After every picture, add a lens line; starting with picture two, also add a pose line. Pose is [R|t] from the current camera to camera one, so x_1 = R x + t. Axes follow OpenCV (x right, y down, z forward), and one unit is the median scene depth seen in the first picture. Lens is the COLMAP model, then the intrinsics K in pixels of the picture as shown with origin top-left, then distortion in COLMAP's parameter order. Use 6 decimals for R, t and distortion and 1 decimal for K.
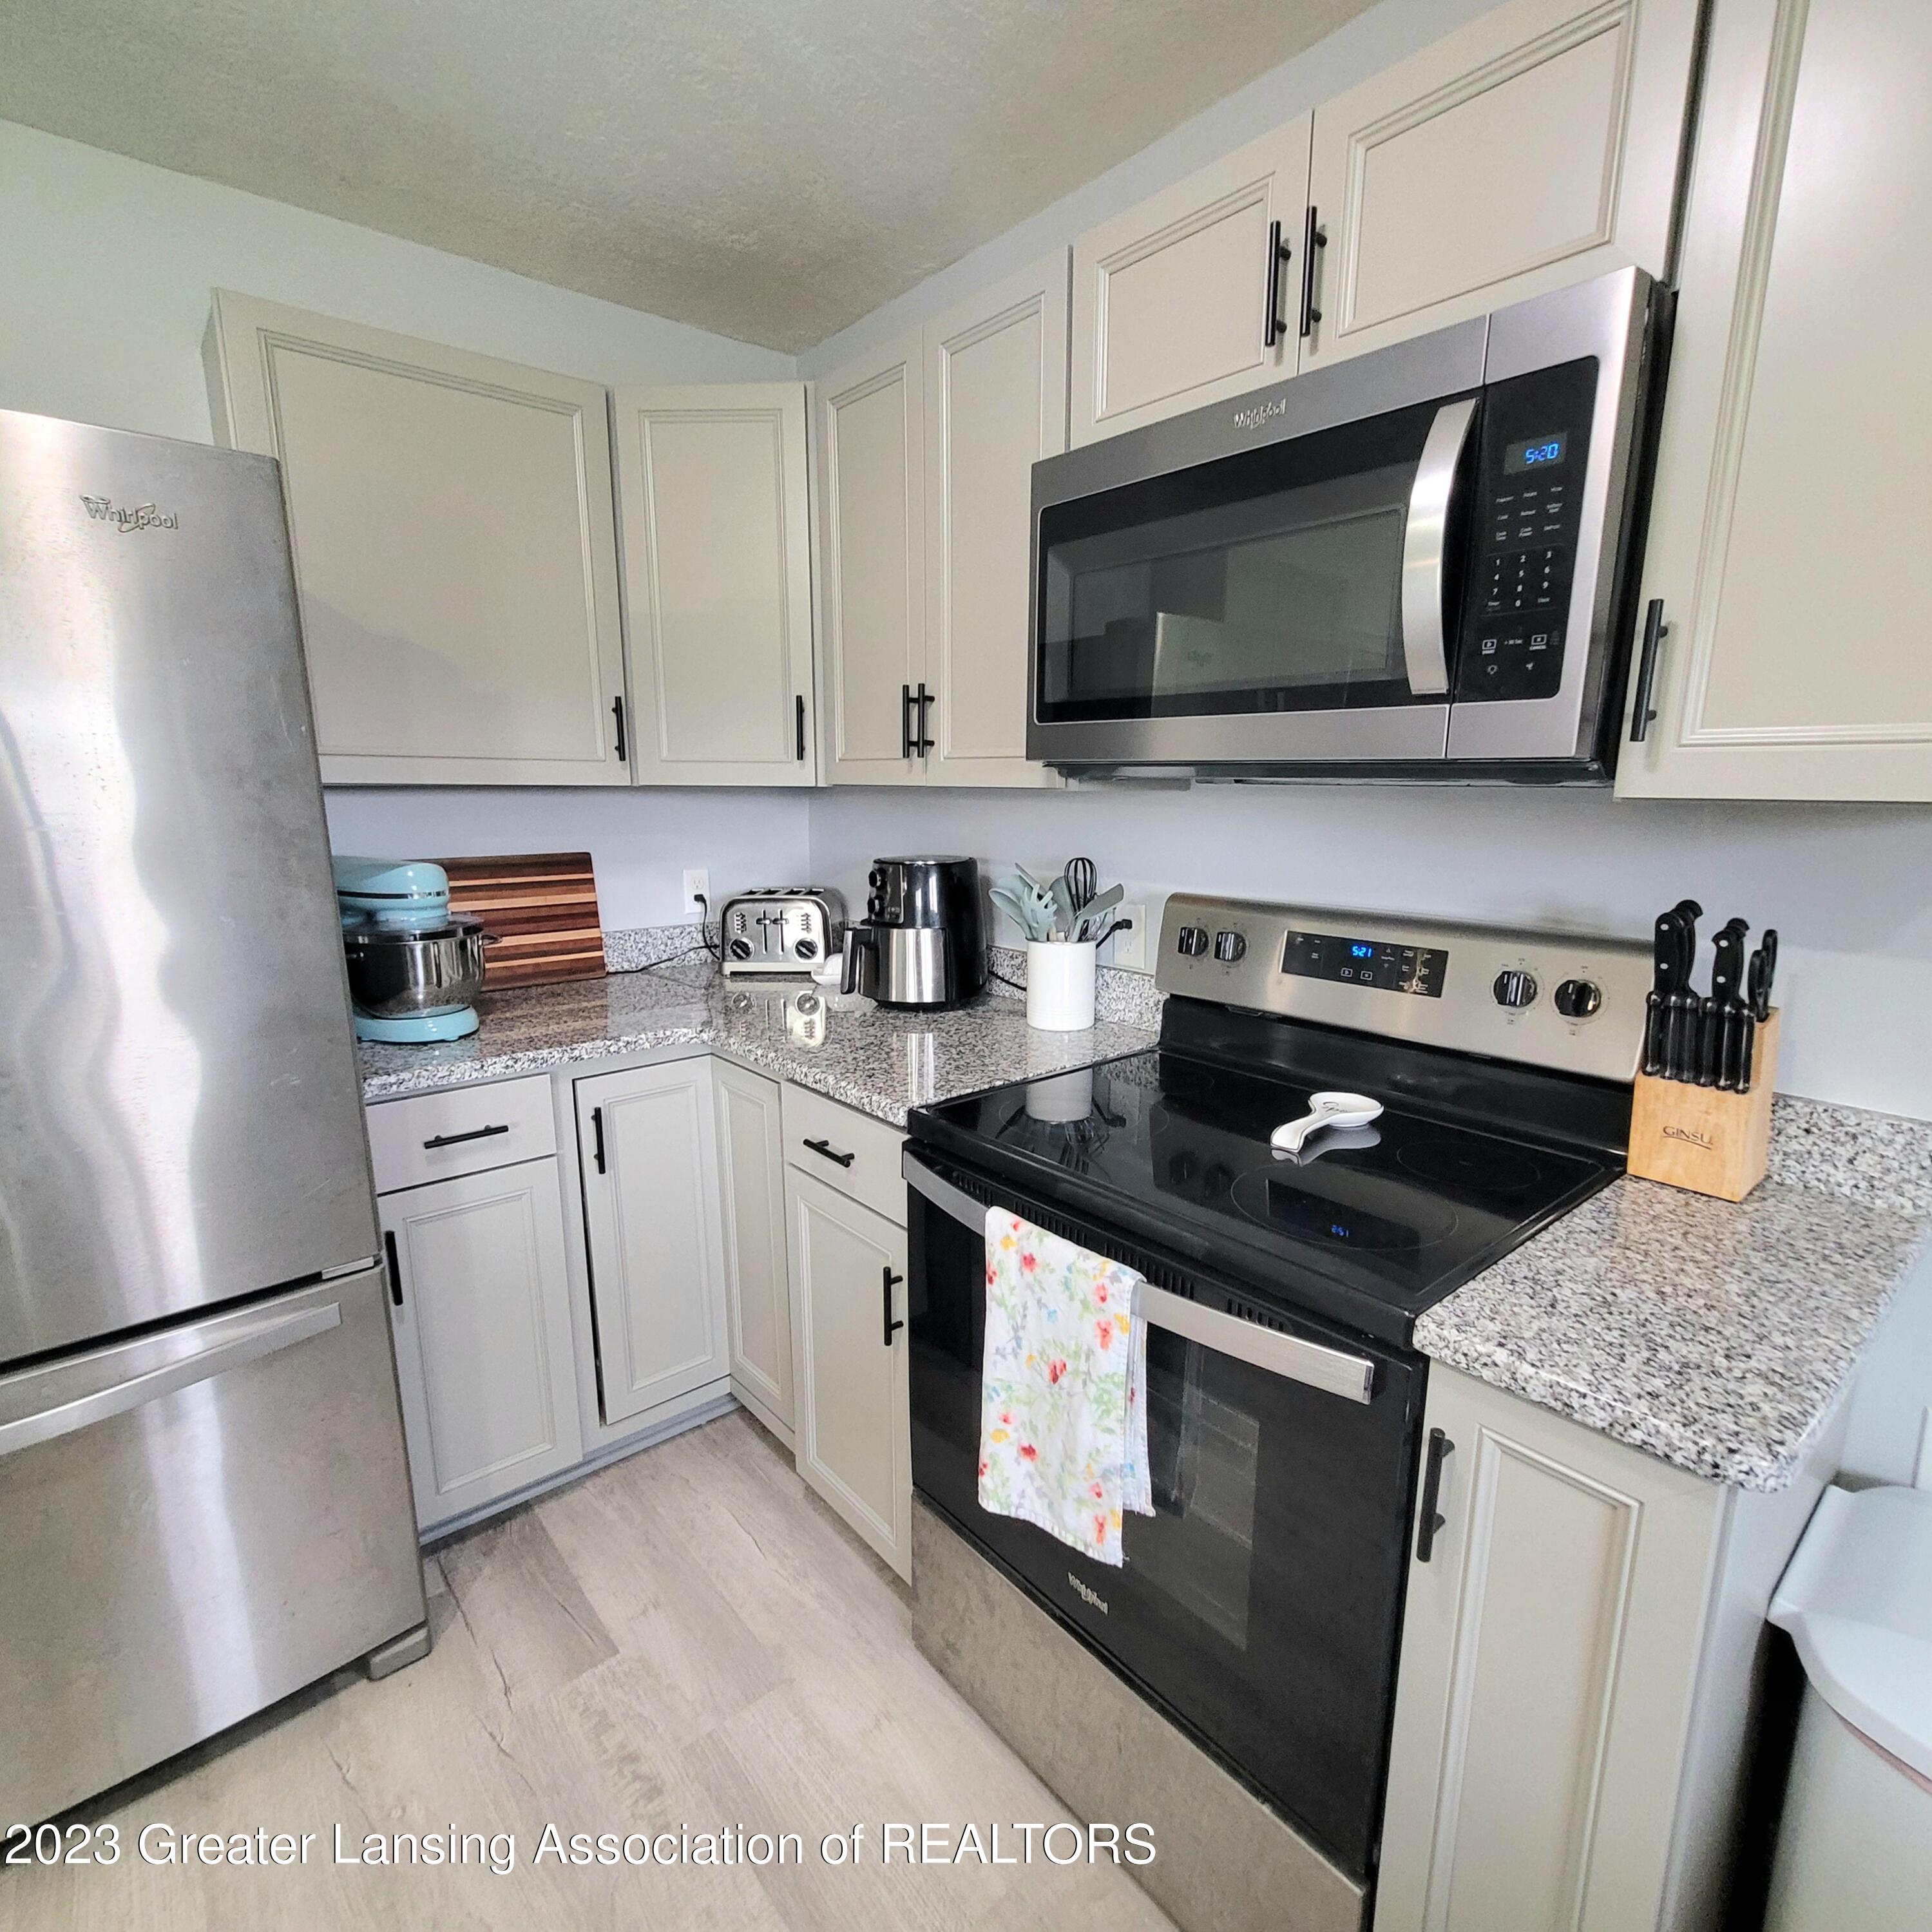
lens RADIAL K [[1017.2, 0, 980.7], [0, 1017.2, 995.4], [0, 0, 1]] dist [0.012745, 0.000711]
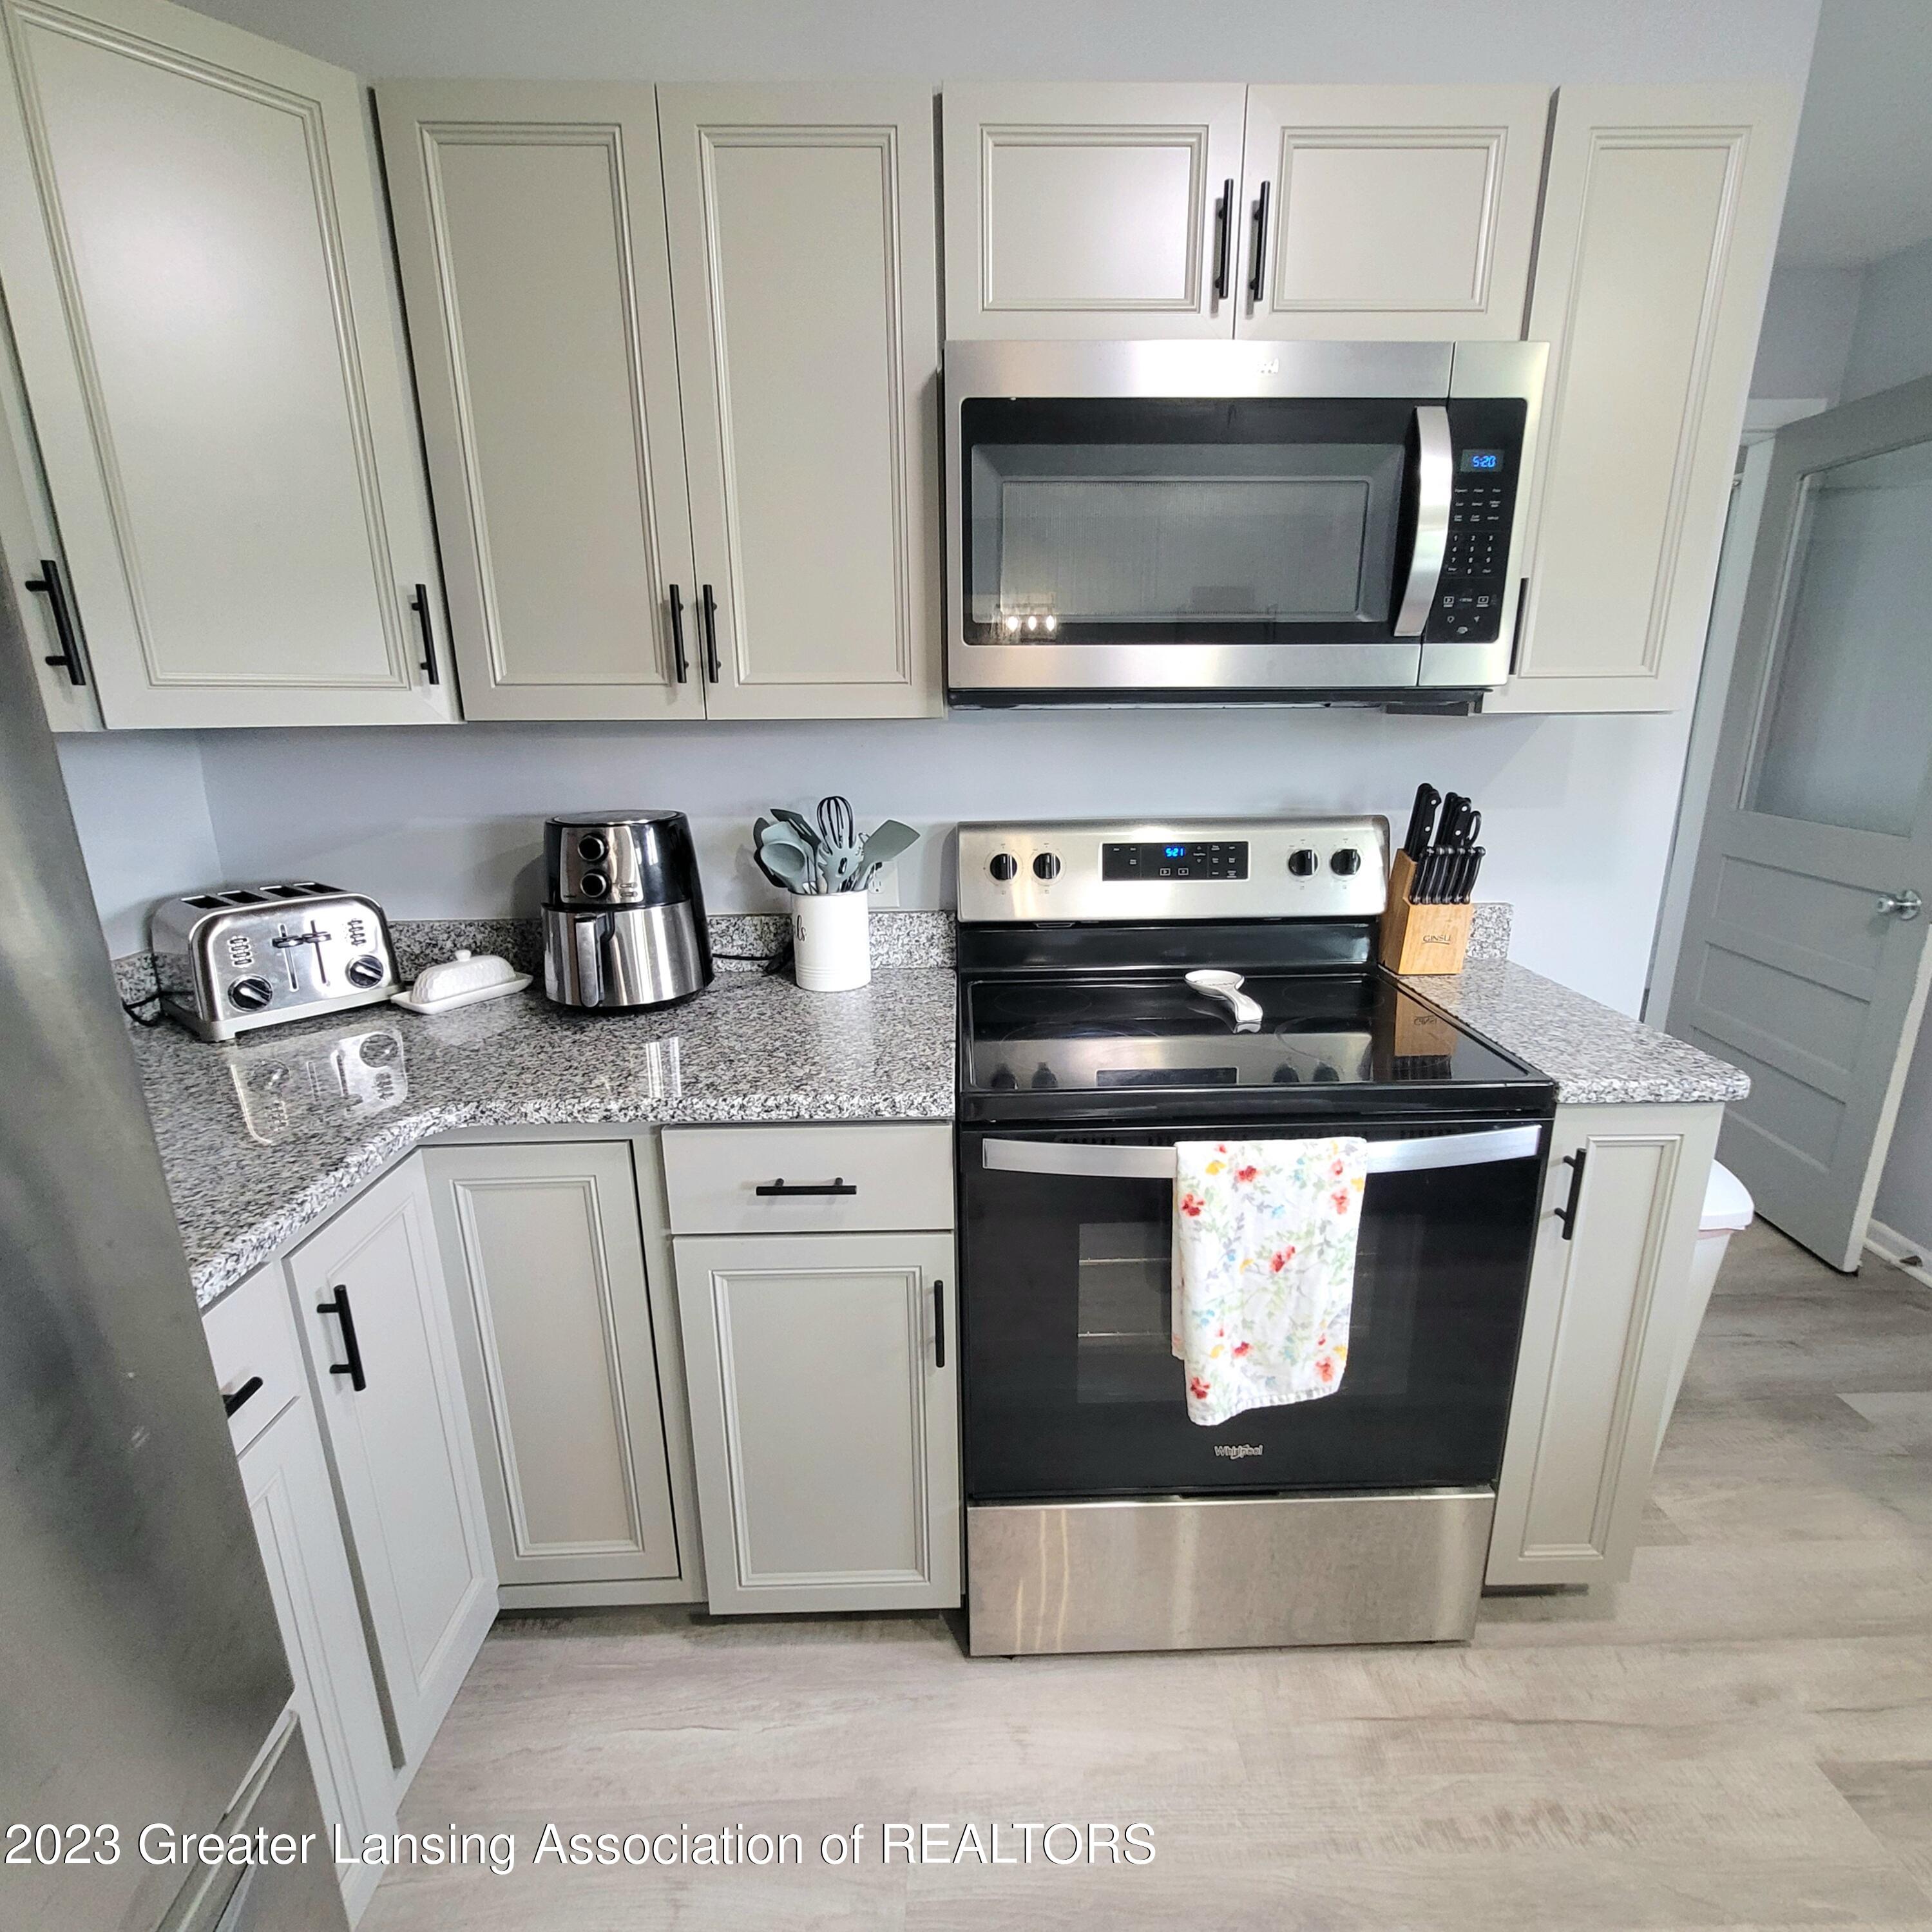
lens RADIAL K [[1017.2, 0, 989.1], [0, 1017.2, 995.3], [0, 0, 1]] dist [0.012745, 0.000711]
pose [[0.626568, -0.226382, 0.745764, -0.781876], [0.174275, 0.973351, 0.149047, -0.109955], [-0.759632, 0.036580, 0.649323, 0.467798]]
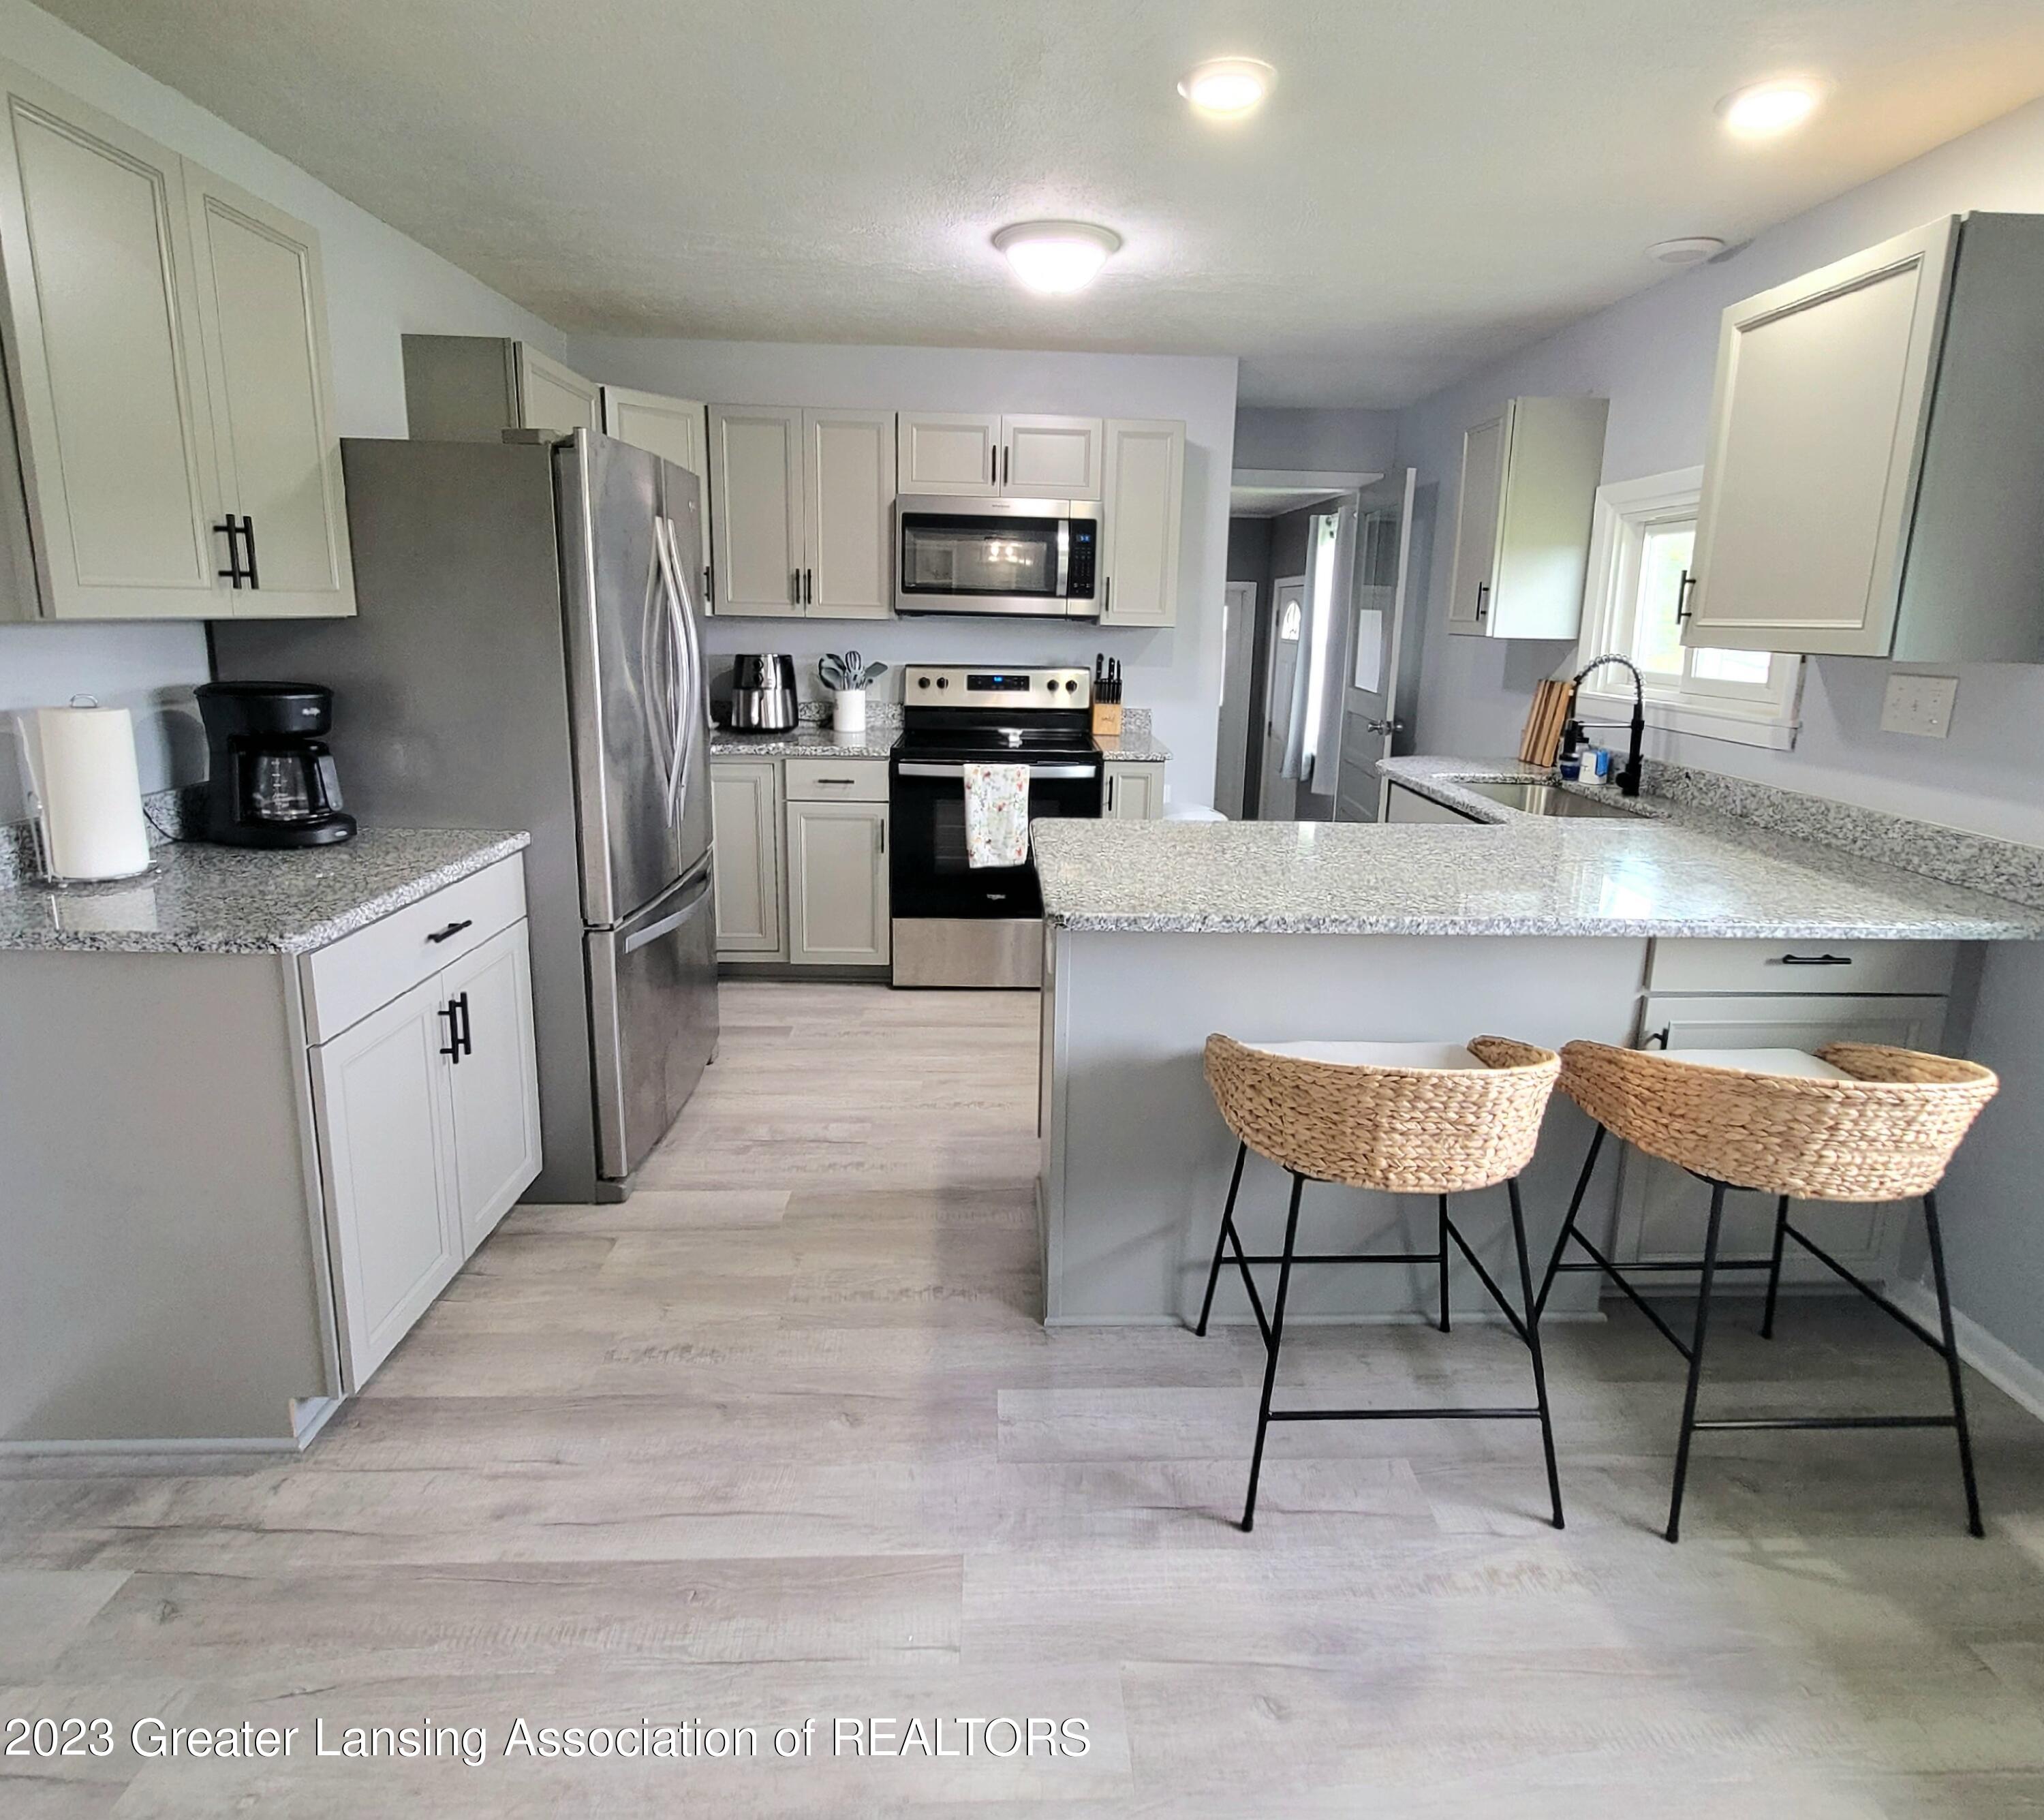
lens RADIAL K [[1132.4, 0, 1037.6], [0, 1132.4, 845.9], [0, 0, 1]] dist [-0.011885, -0.002783]
pose [[0.625720, -0.148414, 0.765799, -2.274908], [0.144117, 0.986828, 0.073495, 0.221579], [-0.766619, 0.064377, 0.638867, -1.164581]]
